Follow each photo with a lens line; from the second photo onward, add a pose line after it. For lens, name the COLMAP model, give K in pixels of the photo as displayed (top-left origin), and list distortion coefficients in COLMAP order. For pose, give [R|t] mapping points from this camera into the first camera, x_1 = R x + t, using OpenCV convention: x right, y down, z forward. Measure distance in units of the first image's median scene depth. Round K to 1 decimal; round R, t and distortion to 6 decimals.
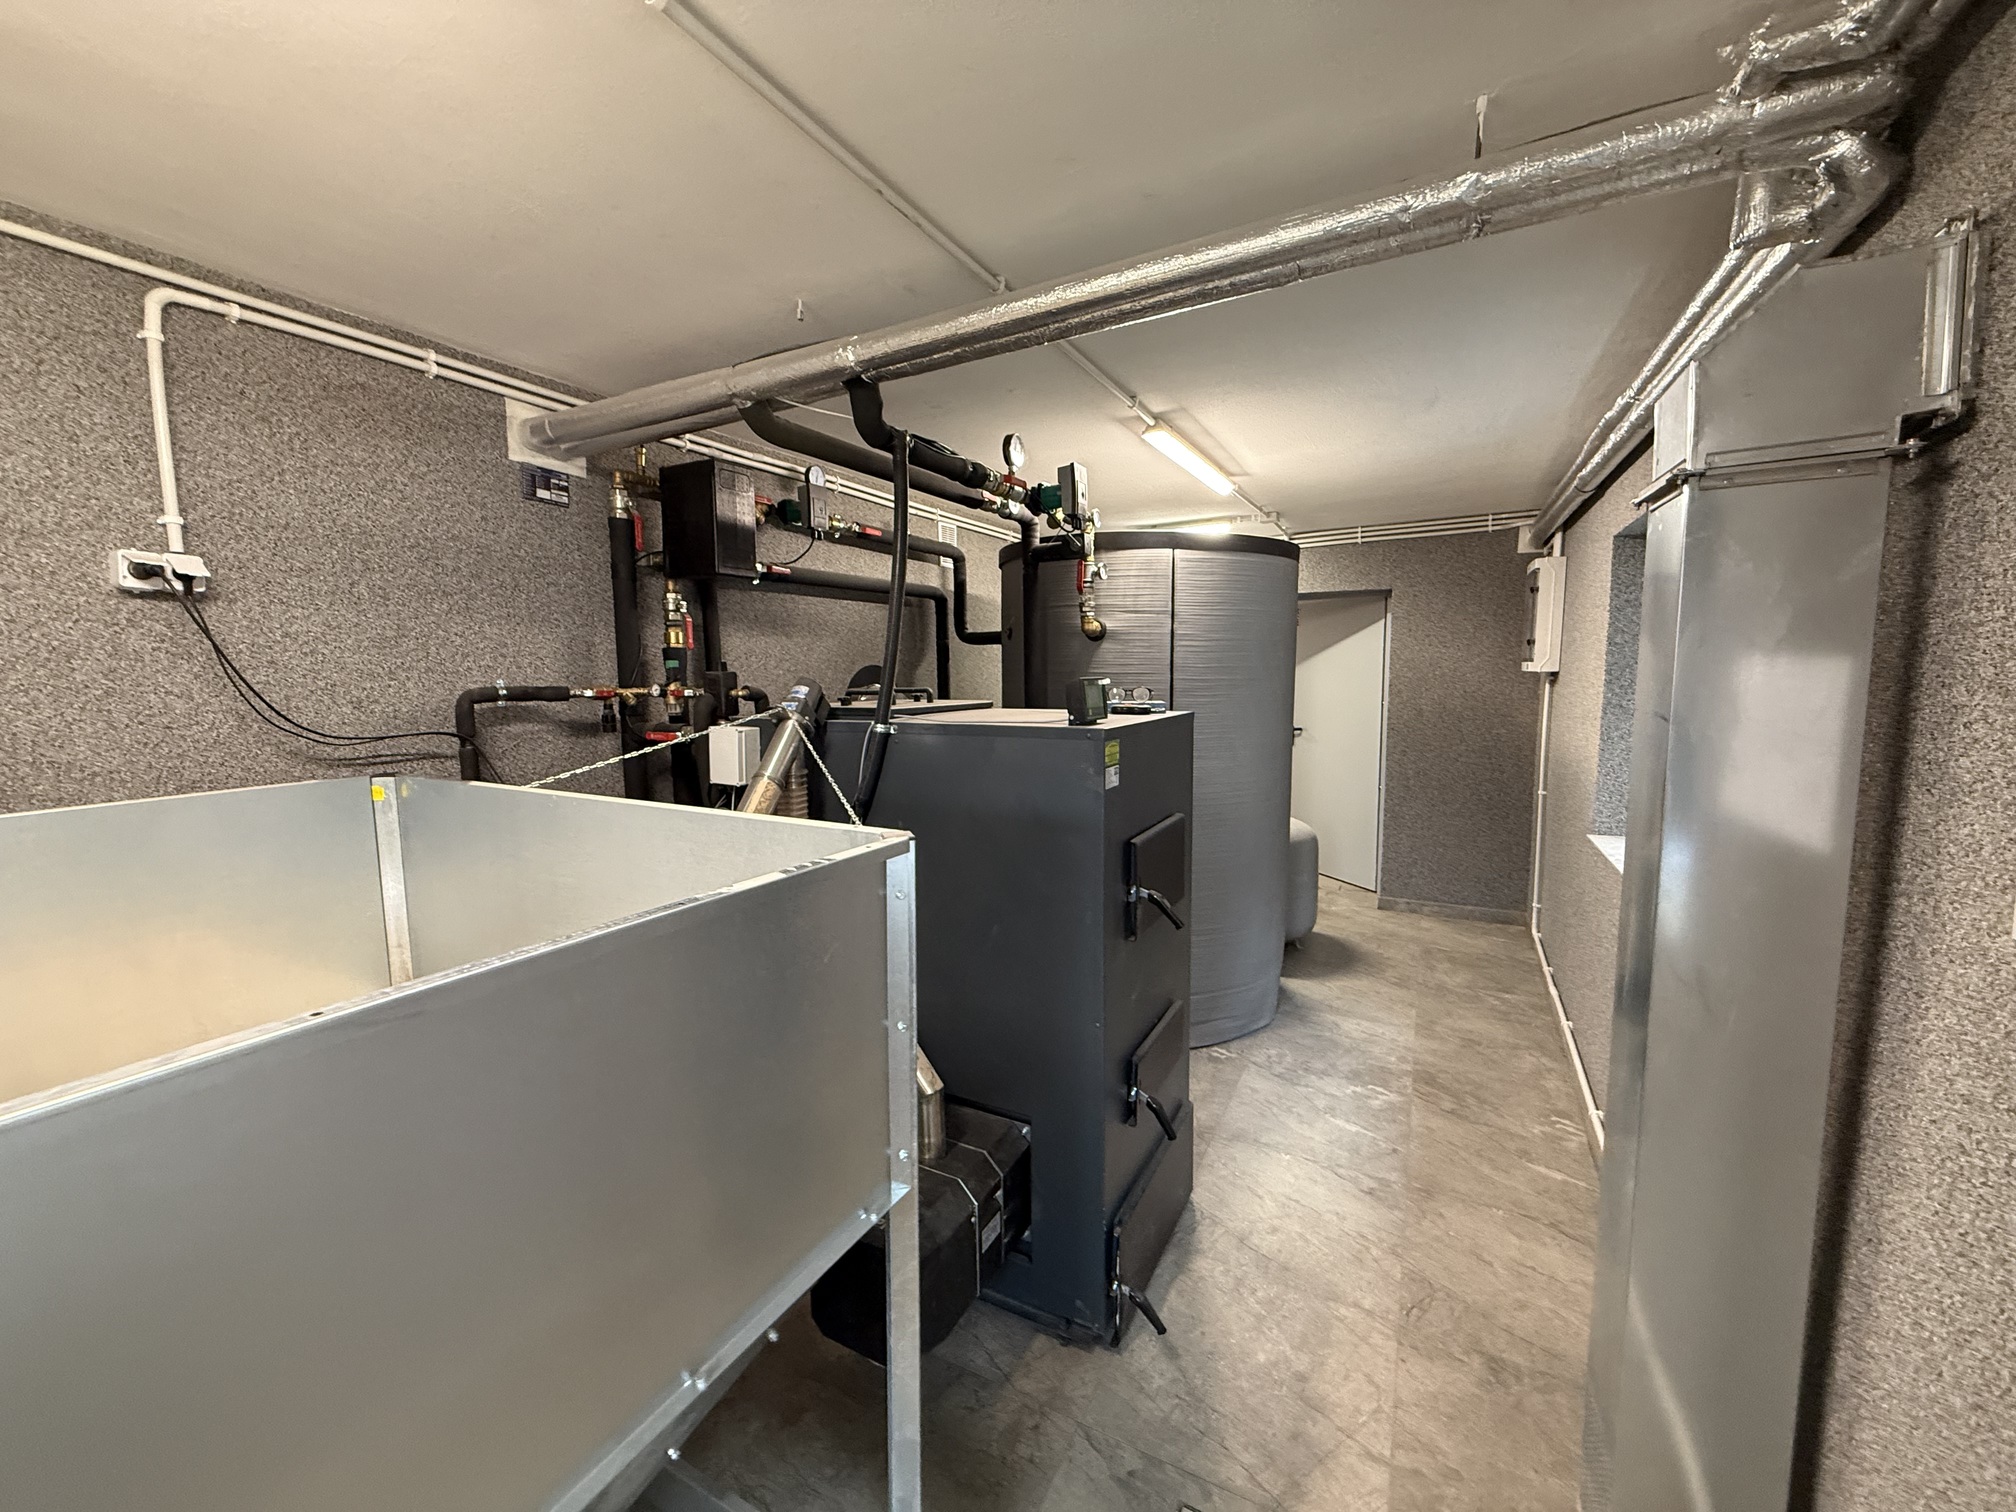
lens RADIAL K [[795.8, 0, 1007.6], [0, 795.8, 754.3], [0, 0, 1]] dist [0.000536, 0.000103]
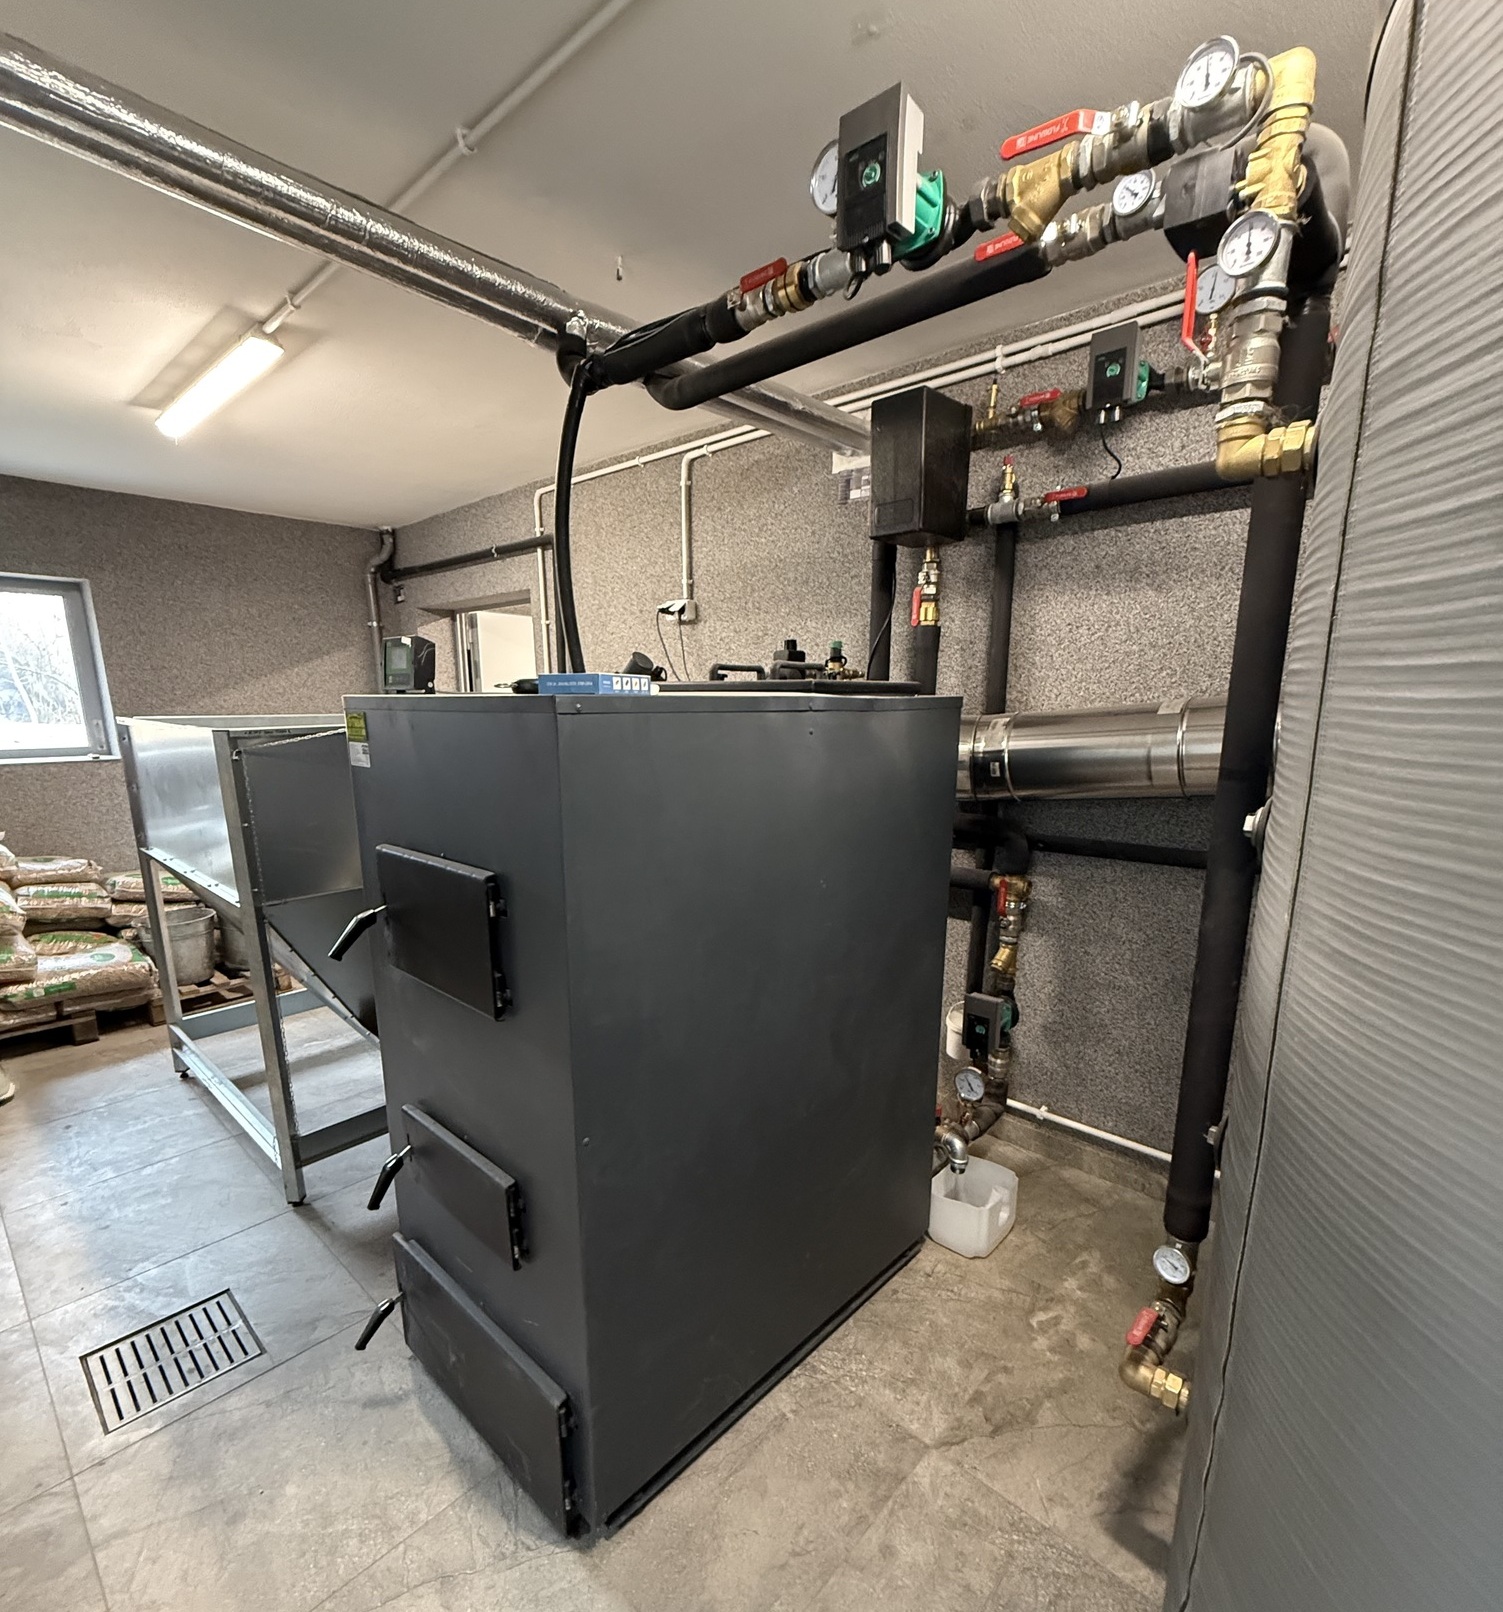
lens RADIAL K [[803.1, 0, 750.8], [0, 803.1, 875.6], [0, 0, 1]] dist [-0.004201, -0.001505]
pose [[-0.250970, 0.220871, -0.942460, 0.728424], [-0.095351, 0.963245, 0.251133, -0.087284], [0.963287, 0.152891, -0.220685, 1.344417]]
